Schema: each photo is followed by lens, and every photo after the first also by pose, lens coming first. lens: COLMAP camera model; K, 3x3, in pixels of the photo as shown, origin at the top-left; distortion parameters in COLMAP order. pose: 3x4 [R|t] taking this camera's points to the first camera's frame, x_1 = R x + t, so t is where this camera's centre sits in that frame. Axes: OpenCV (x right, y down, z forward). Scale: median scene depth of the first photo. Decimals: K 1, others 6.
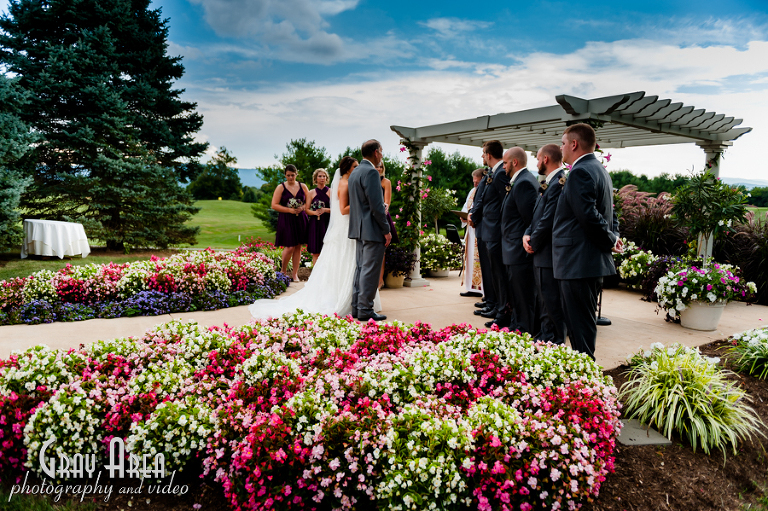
lens RADIAL K [[555.8, 0, 384.0], [0, 555.8, 255.5], [0, 0, 1]] dist [-0.050956, -0.004964]
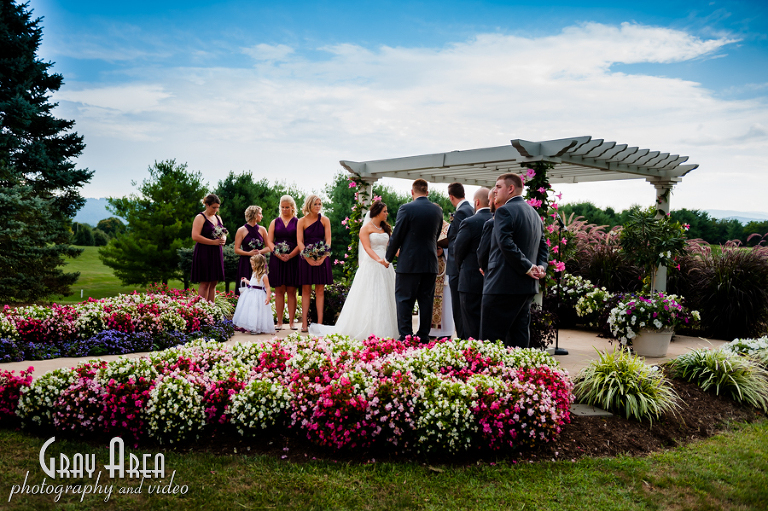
lens RADIAL K [[723.2, 0, 384.0], [0, 723.2, 255.5], [0, 0, 1]] dist [0.008752, -0.003153]
pose [[0.990241, -0.006640, 0.139205, -0.265331], [0.017662, 0.996790, -0.078093, 0.085977], [-0.138239, 0.079789, 0.987180, -0.694031]]
